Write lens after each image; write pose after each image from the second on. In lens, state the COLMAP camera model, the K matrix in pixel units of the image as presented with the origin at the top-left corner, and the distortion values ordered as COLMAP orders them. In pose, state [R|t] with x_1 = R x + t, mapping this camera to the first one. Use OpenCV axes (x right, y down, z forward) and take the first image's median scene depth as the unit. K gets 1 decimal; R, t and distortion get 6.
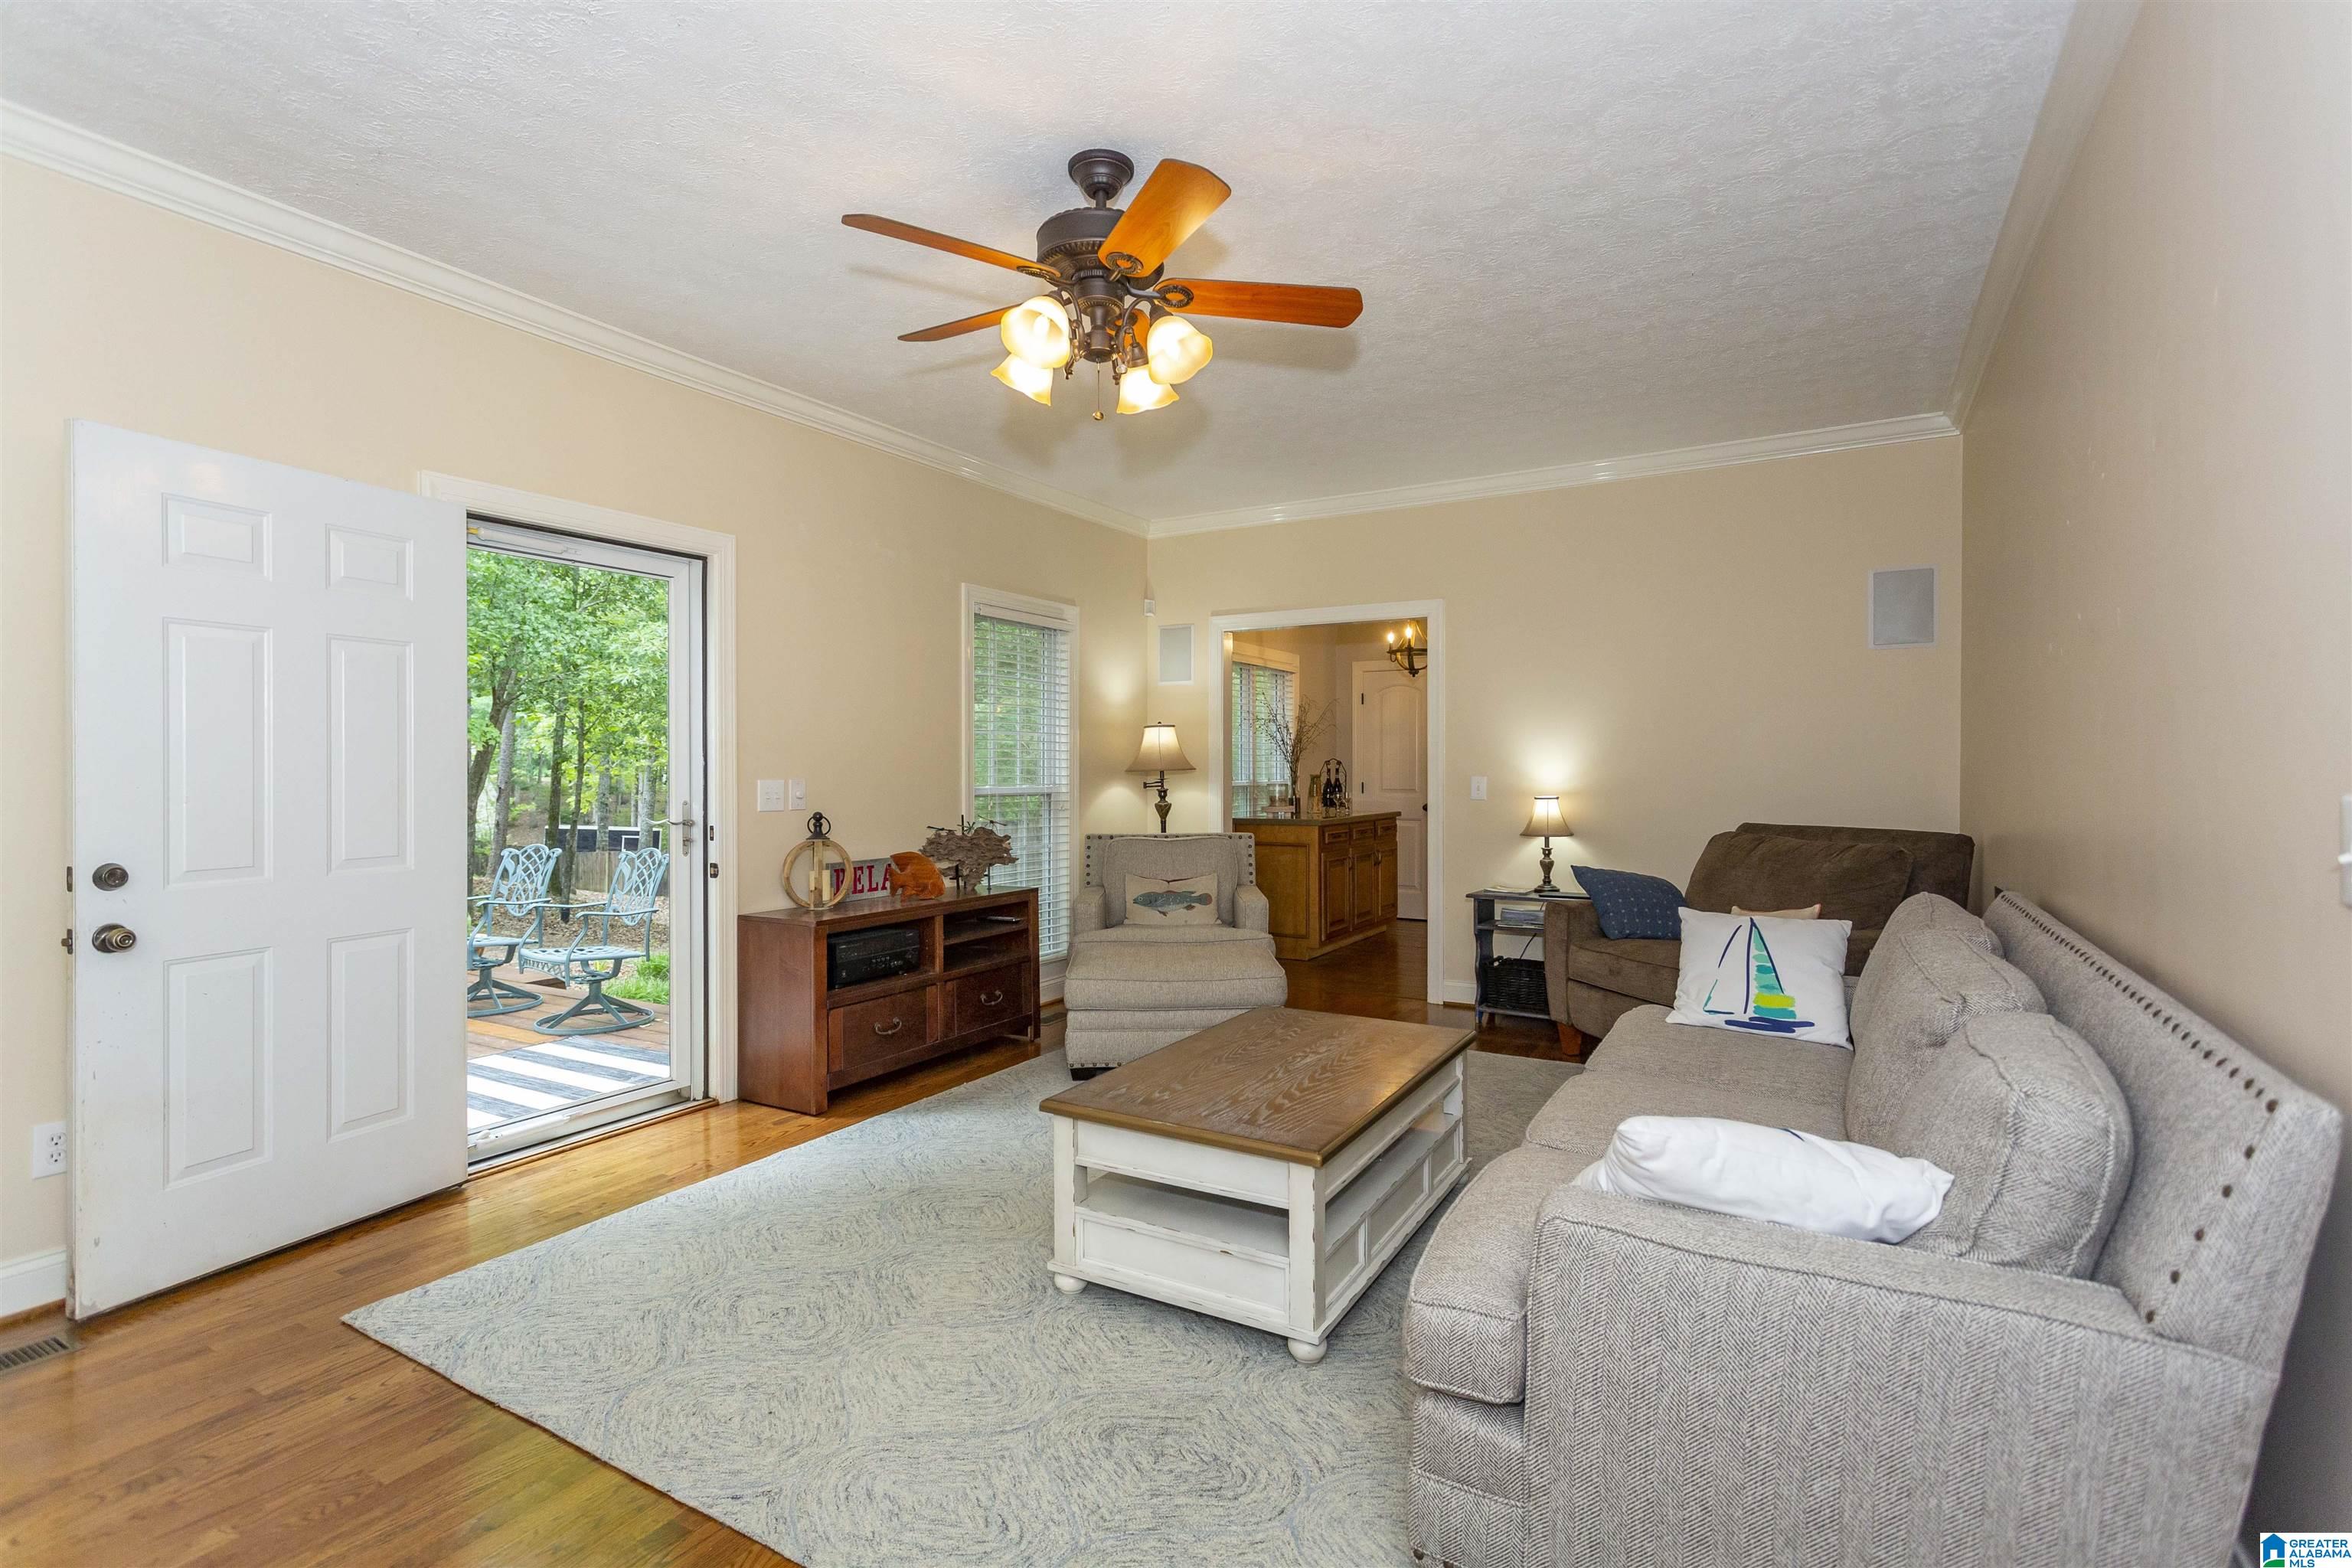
lens RADIAL K [[1118.9, 0, 1165.2], [0, 1118.9, 771.3], [0, 0, 1]] dist [-0.001560, 0.000272]
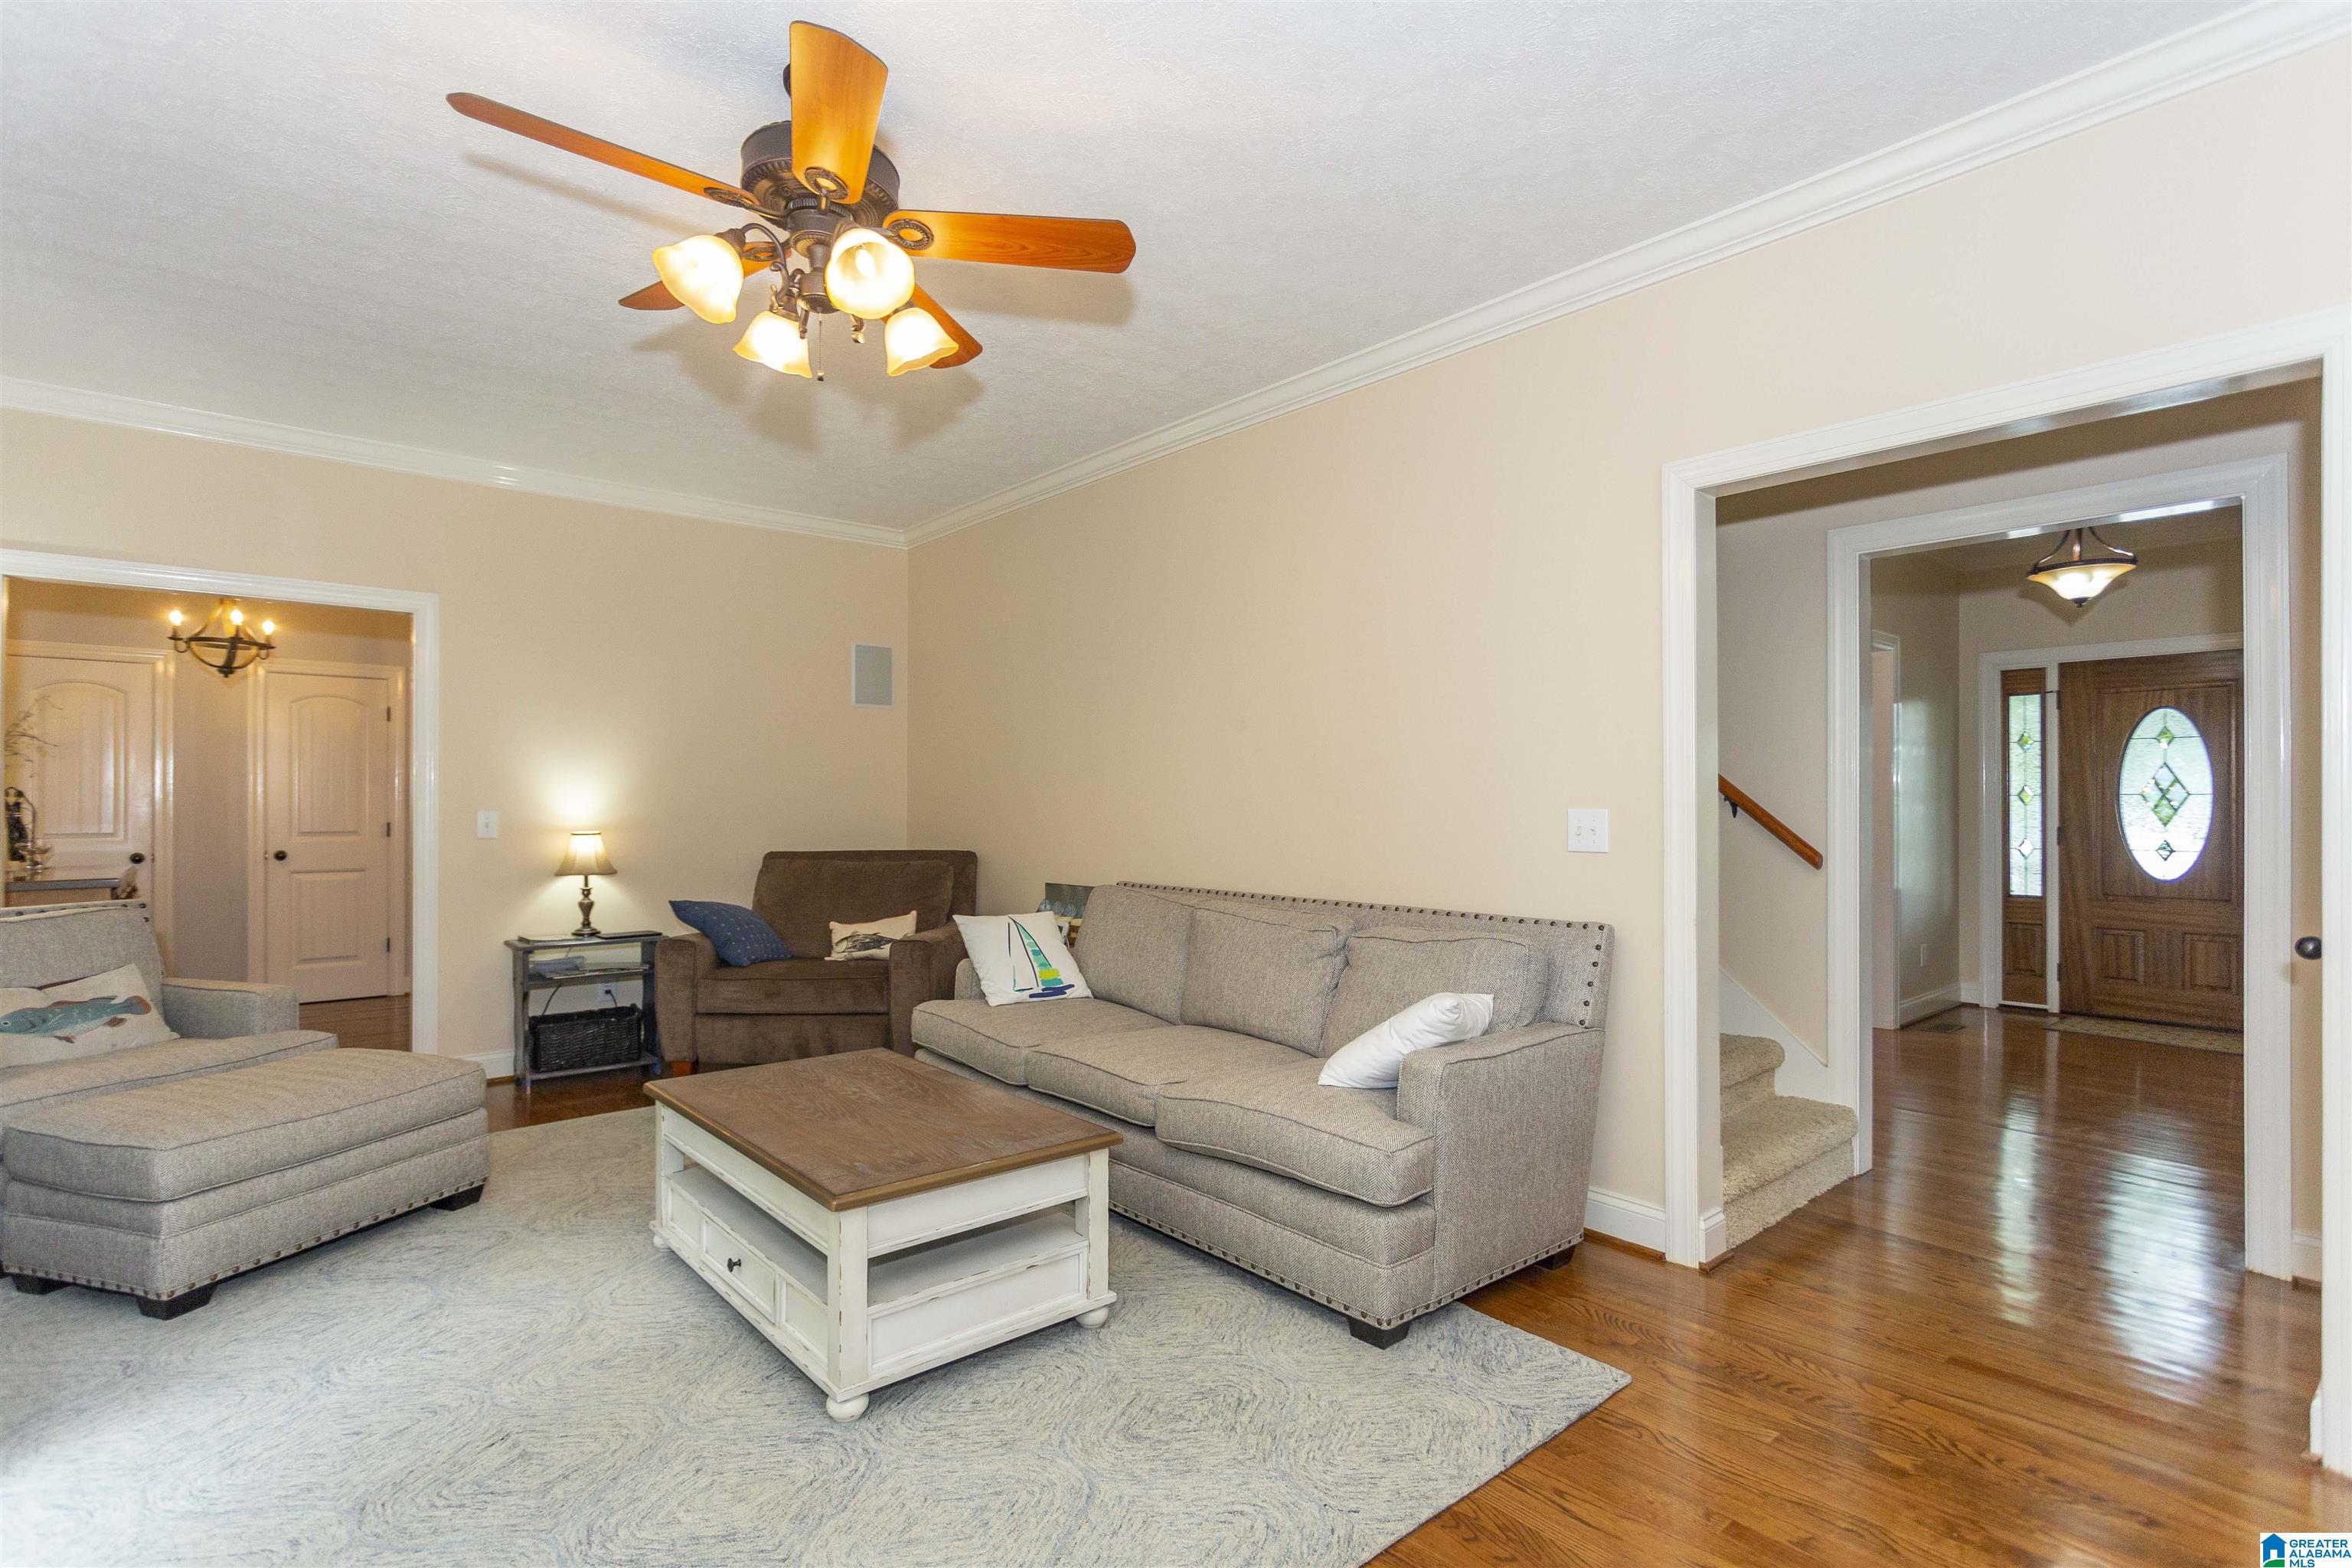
lens RADIAL K [[1132.3, 0, 1175.9], [0, 1132.3, 811.2], [0, 0, 1]] dist [0.005281, 0.000374]
pose [[0.316605, -0.002774, 0.948553, -0.464450], [0.001667, 0.999996, 0.002368, 0.004355], [-0.948556, 0.000832, 0.316608, 0.282534]]
